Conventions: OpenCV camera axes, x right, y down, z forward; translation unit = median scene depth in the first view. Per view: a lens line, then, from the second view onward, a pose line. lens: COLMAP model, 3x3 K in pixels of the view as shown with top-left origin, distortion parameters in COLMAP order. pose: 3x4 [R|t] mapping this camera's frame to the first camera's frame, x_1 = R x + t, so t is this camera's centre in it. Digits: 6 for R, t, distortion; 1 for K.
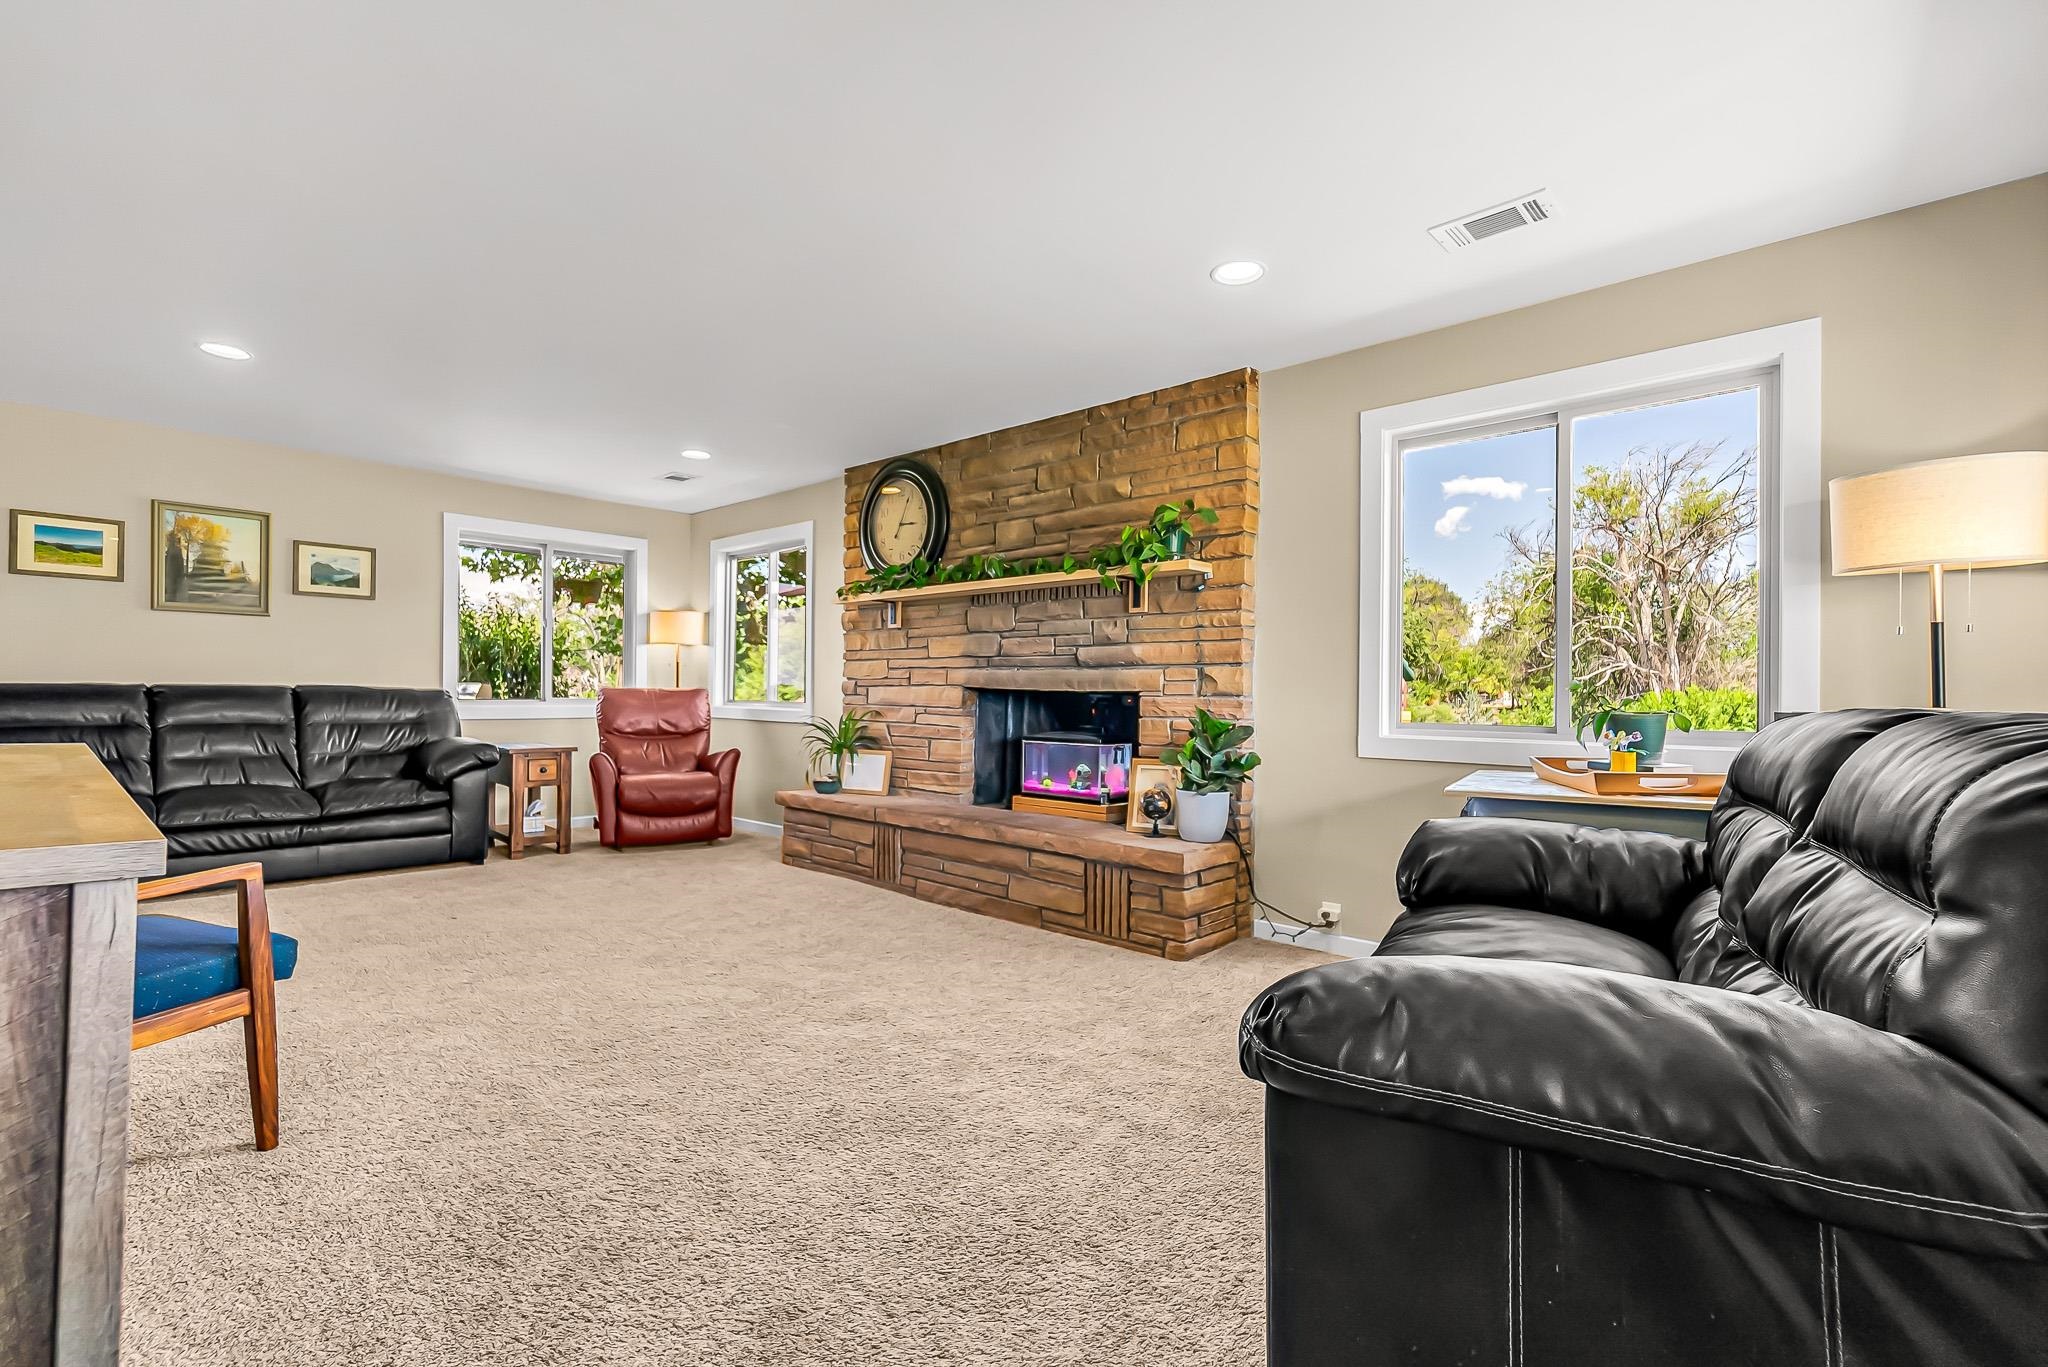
lens RADIAL K [[913.7, 0, 1026.3], [0, 913.7, 682.6], [0, 0, 1]] dist [-0.002608, -0.000389]
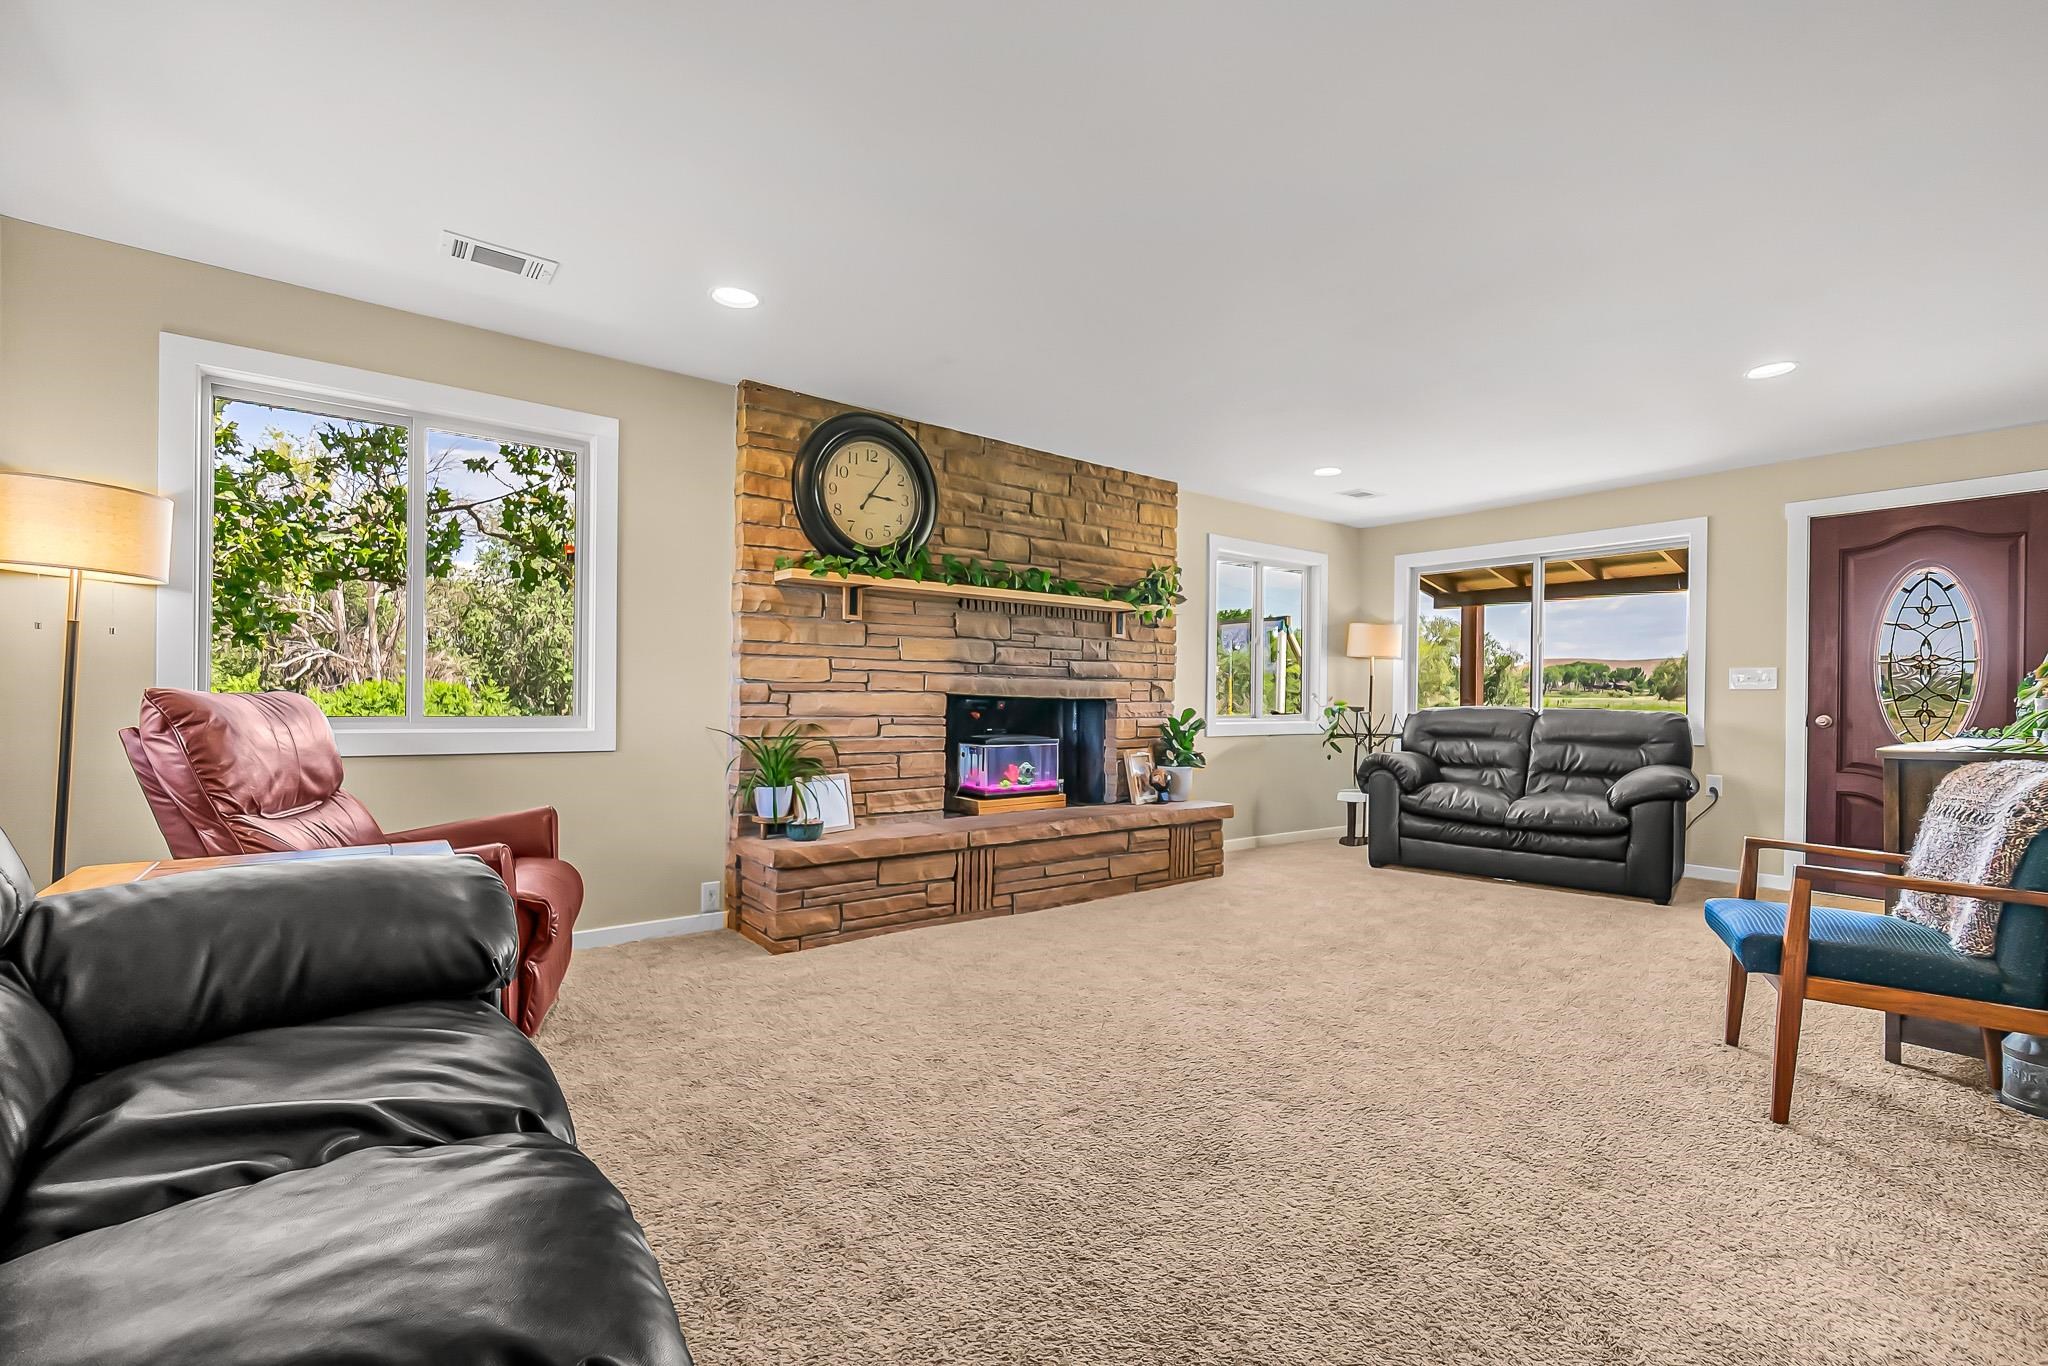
lens RADIAL K [[913.7, 0, 1026.3], [0, 913.7, 691.2], [0, 0, 1]] dist [-0.002608, -0.000389]
pose [[0.149383, -0.004873, 0.988767, -1.035658], [-0.019999, 0.999768, 0.007949, -0.007564], [-0.988577, -0.020961, 0.149251, 0.819619]]
